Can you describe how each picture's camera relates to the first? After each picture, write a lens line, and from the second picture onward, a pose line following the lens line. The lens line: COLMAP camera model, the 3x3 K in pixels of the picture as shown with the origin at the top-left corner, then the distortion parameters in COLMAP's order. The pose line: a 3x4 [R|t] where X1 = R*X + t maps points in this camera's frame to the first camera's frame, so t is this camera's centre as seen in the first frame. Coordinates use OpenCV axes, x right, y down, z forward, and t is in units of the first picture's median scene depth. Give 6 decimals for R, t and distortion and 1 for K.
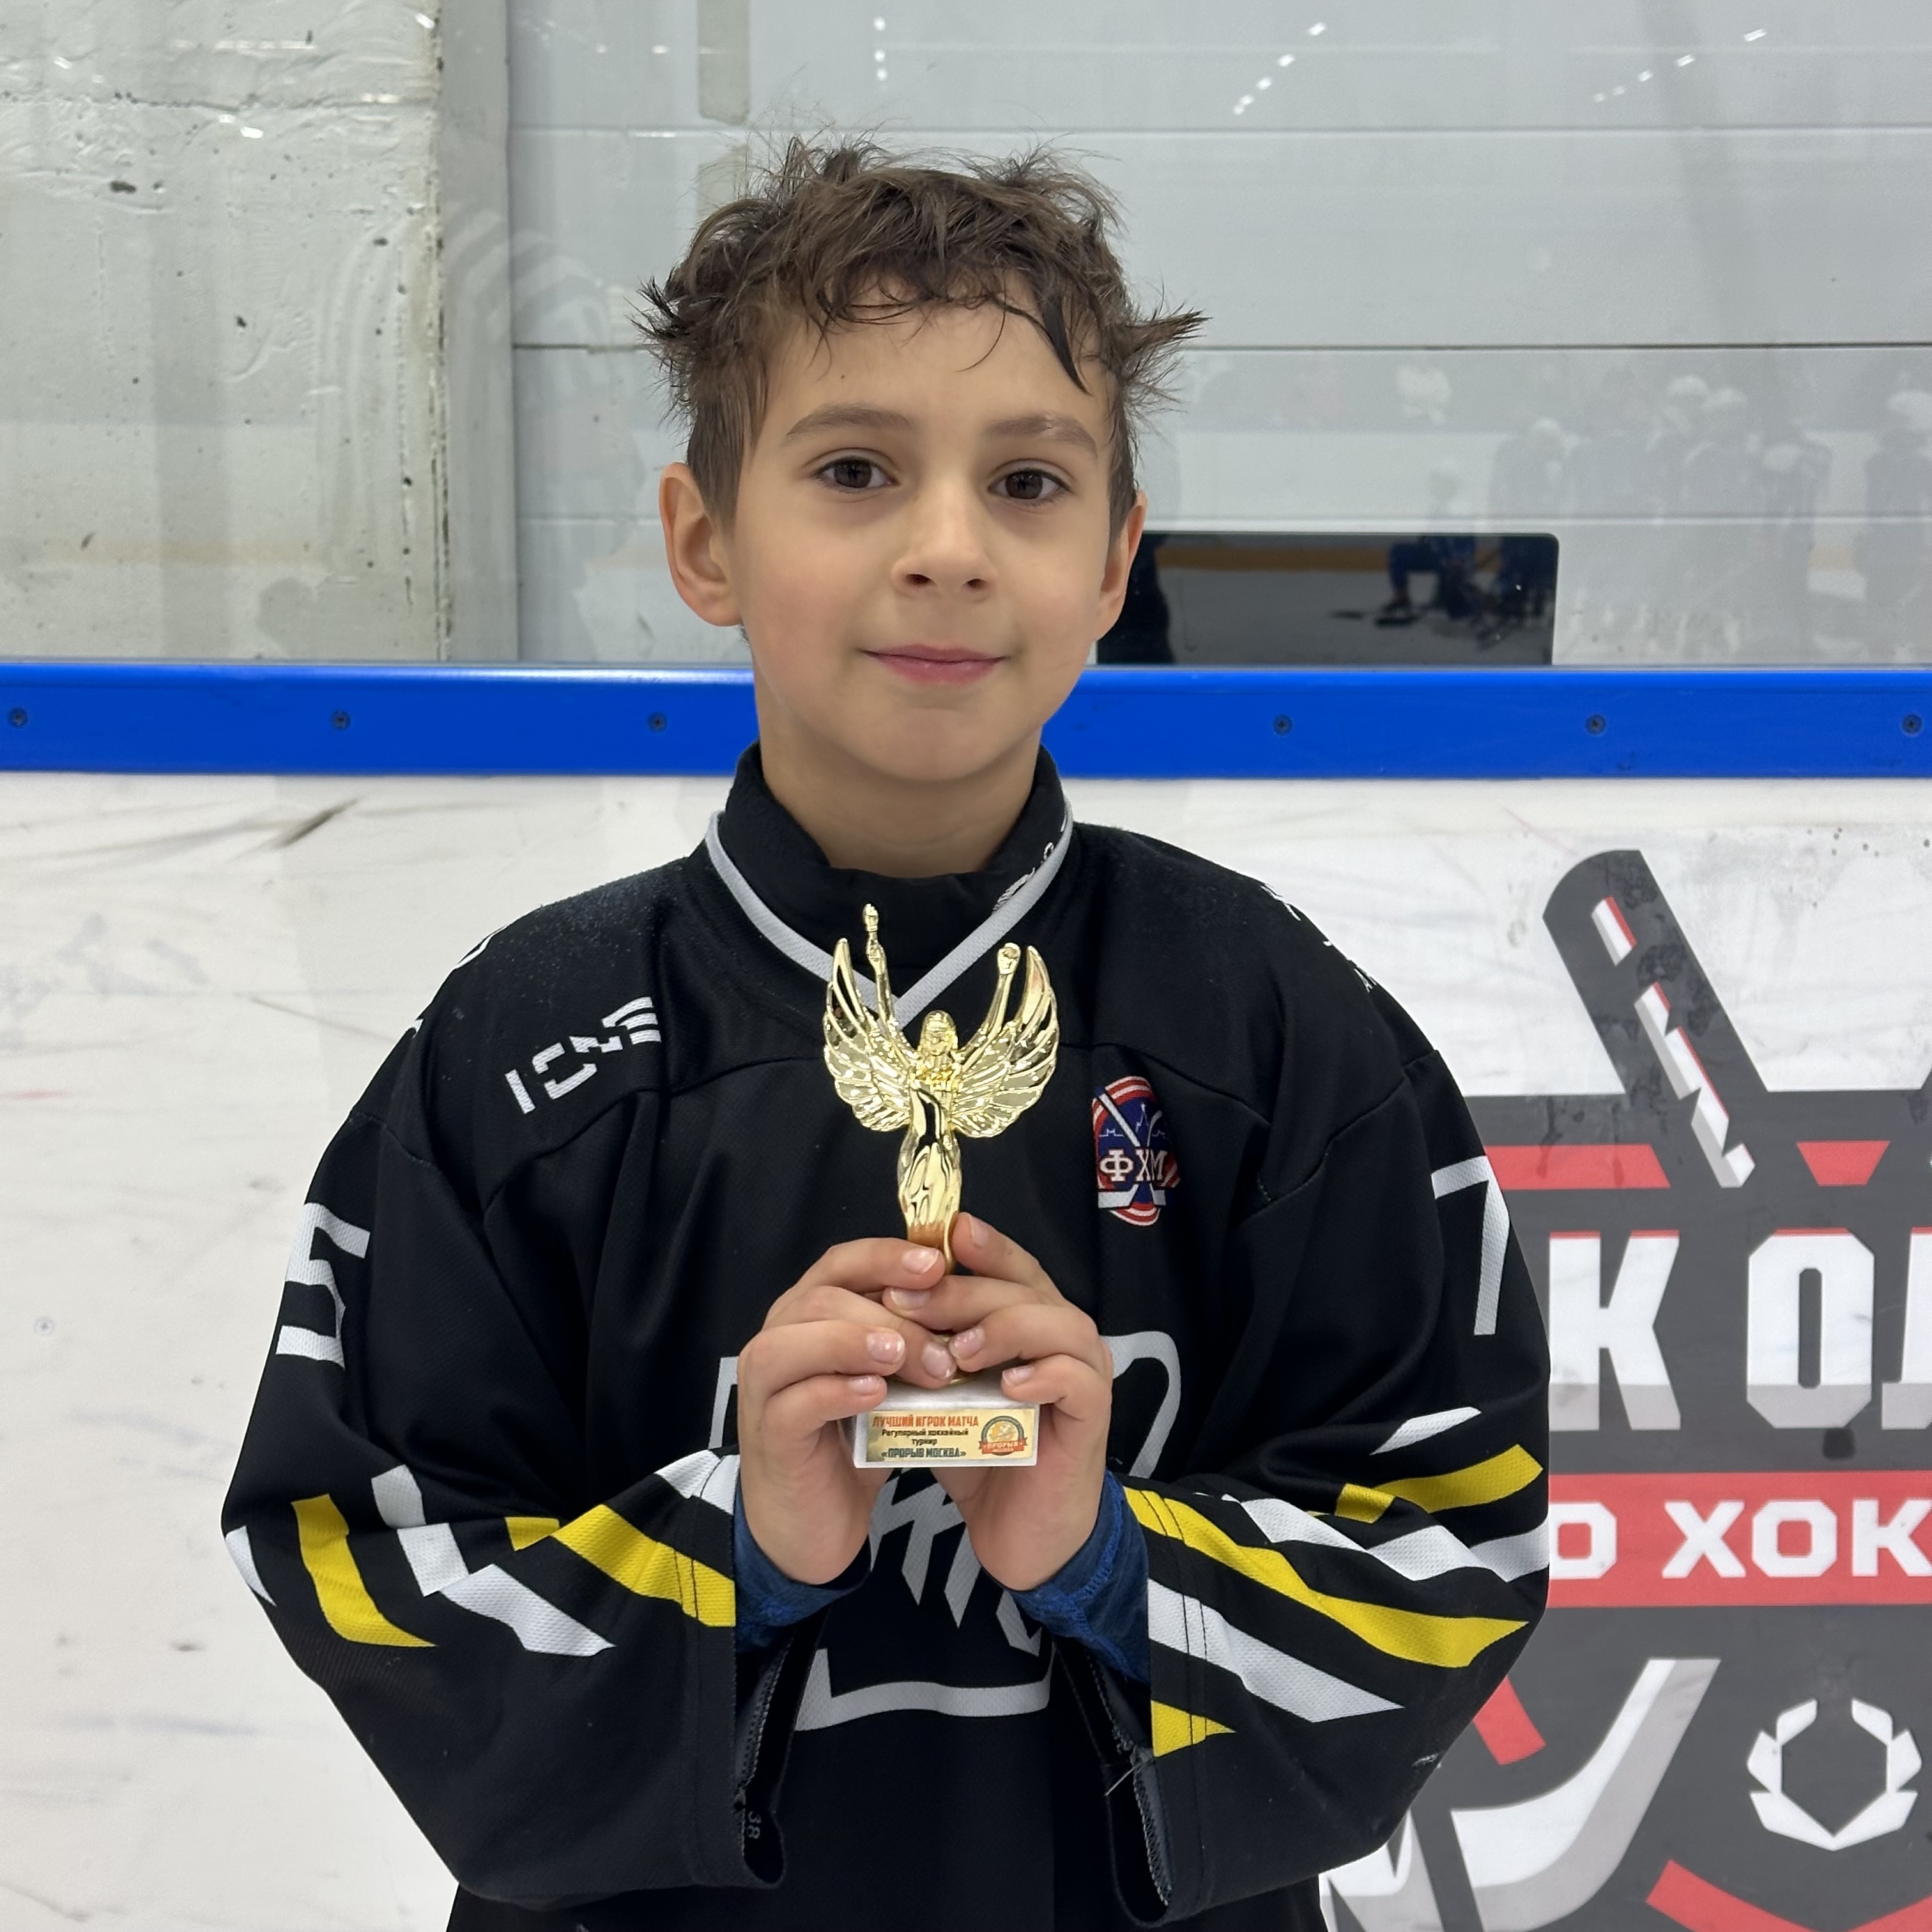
lens RADIAL K [[3511.4, 0, 986.0], [0, 3511.4, 958.9], [0, 0, 1]] dist [0.126443, 0.000000]
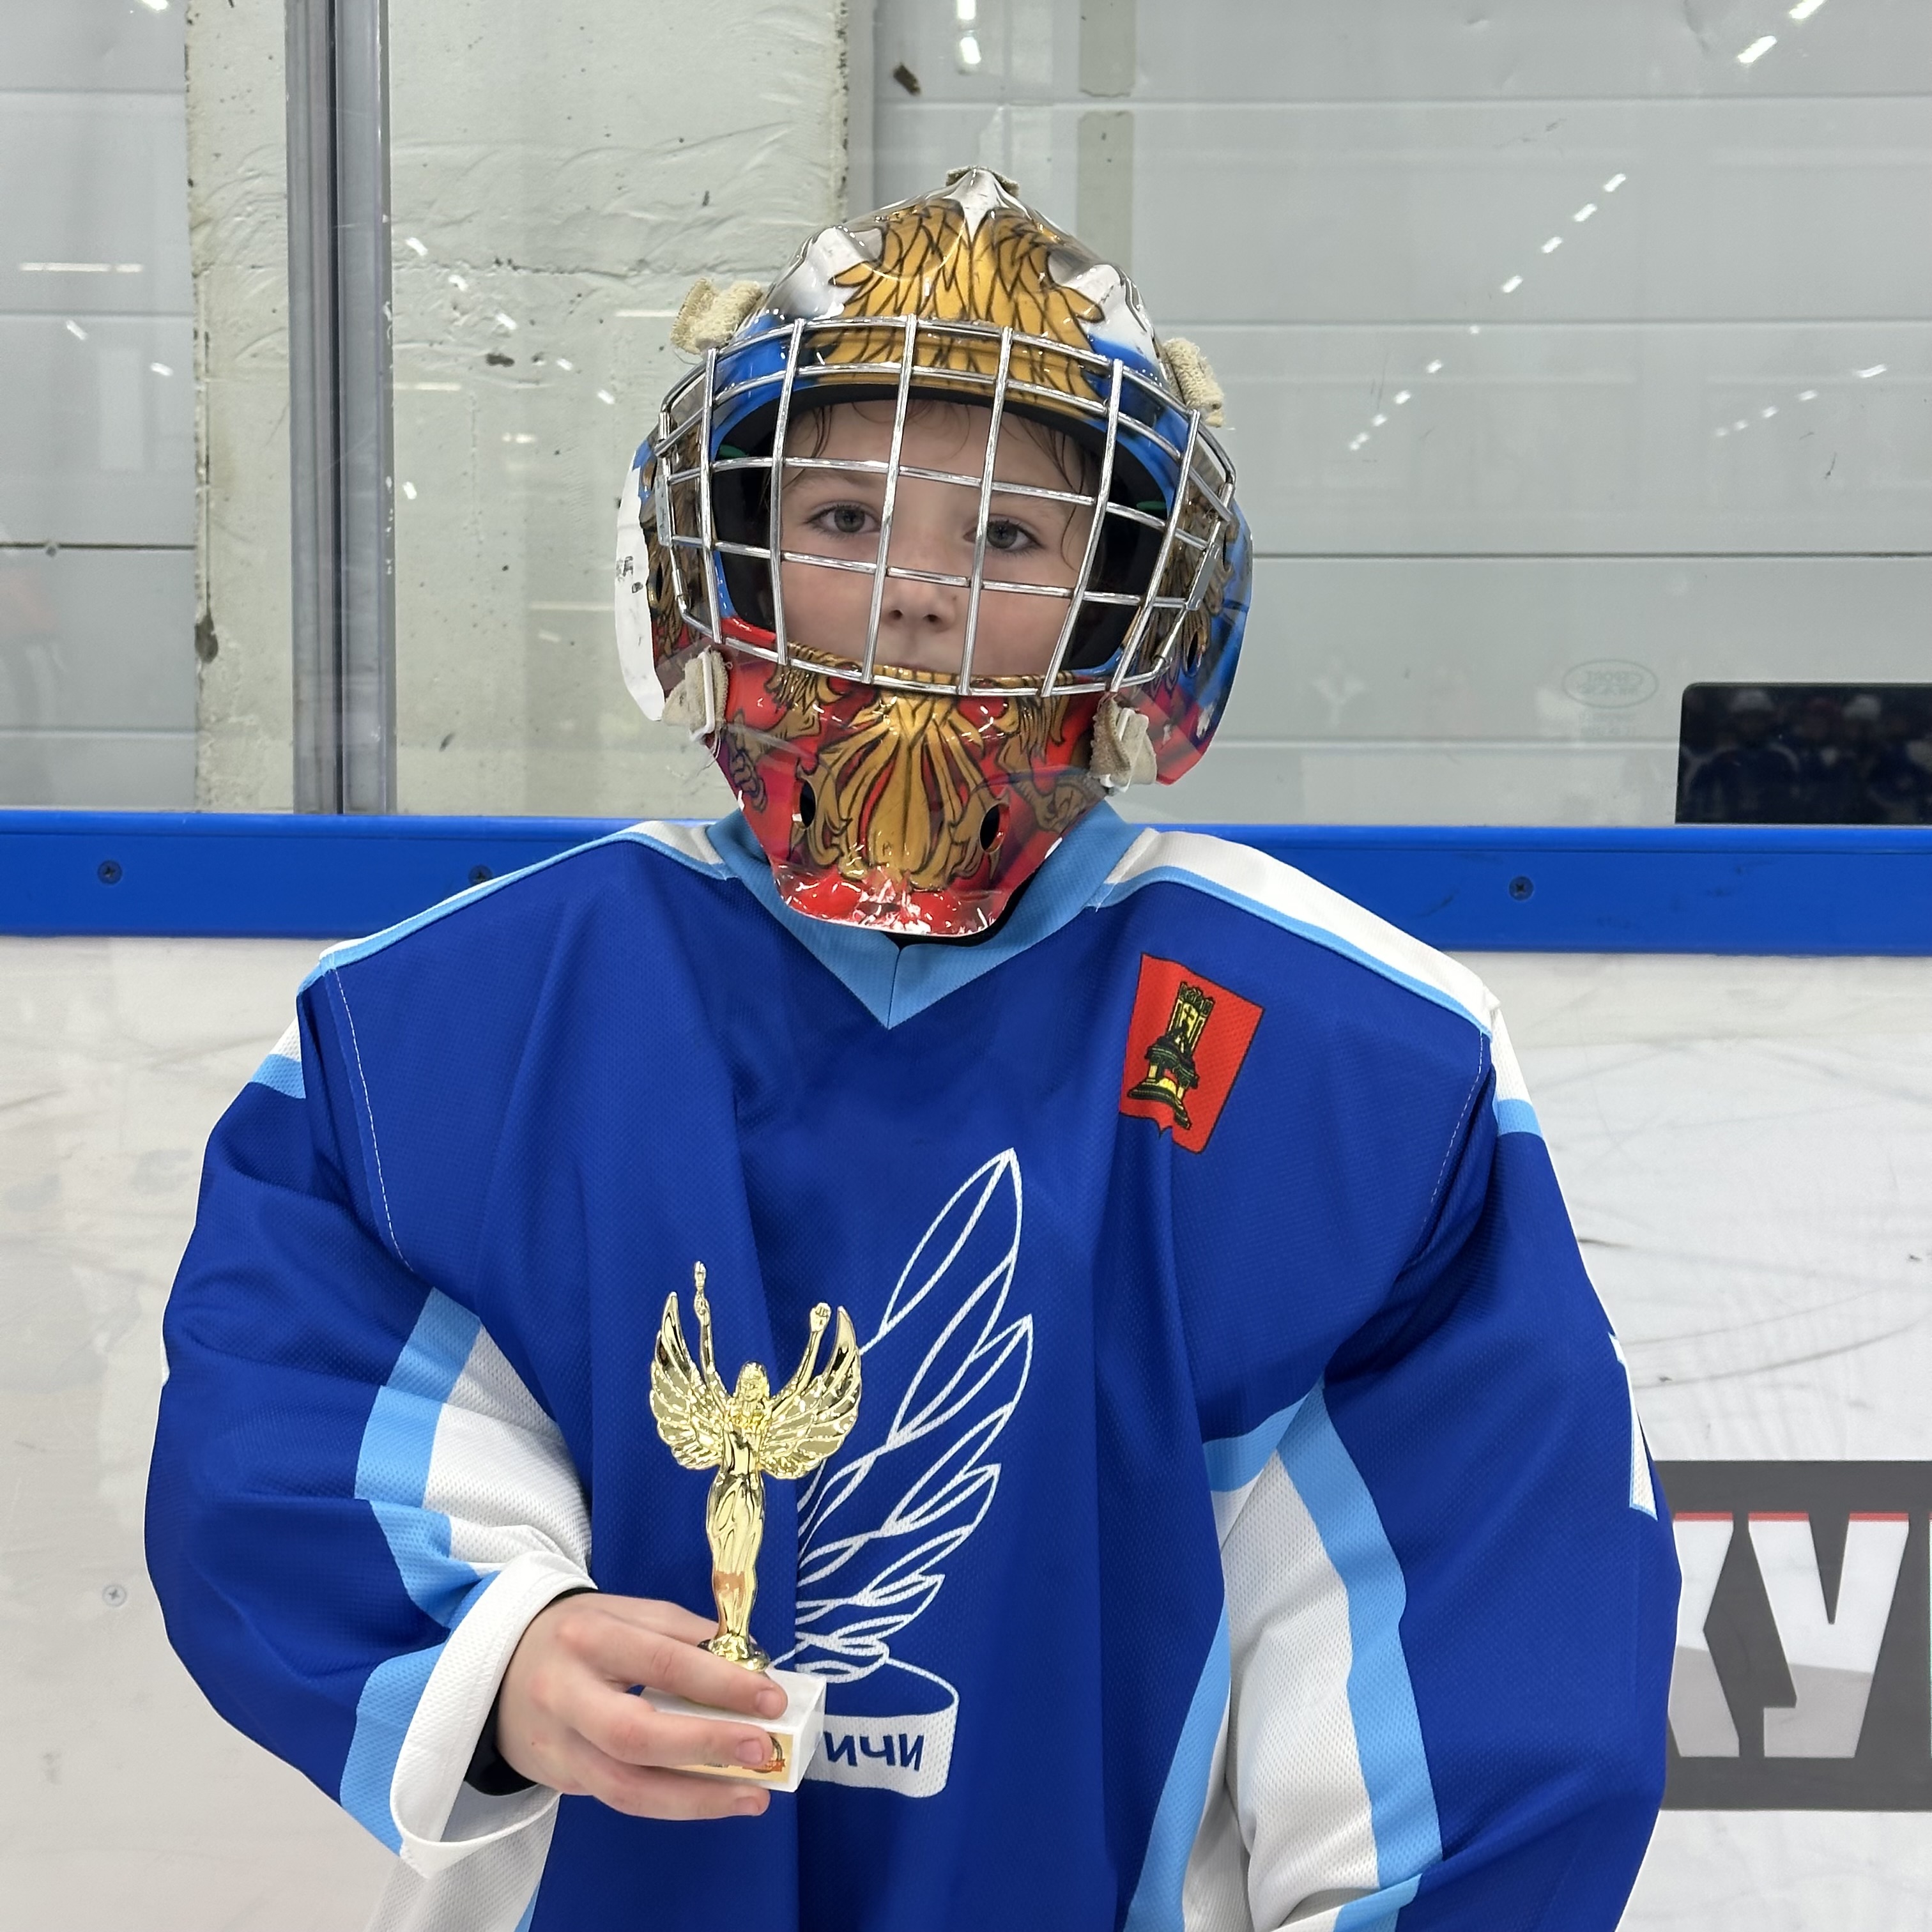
lens RADIAL K [[3511.4, 0, 949.4], [0, 3511.4, 963.2], [0, 0, 1]] dist [0.126443, 0.000000]
pose [[0.999409, 0.005300, -0.033950, -0.094972], [-0.008514, 0.995418, -0.095244, 0.024179], [0.033289, 0.095477, 0.994875, 0.111635]]
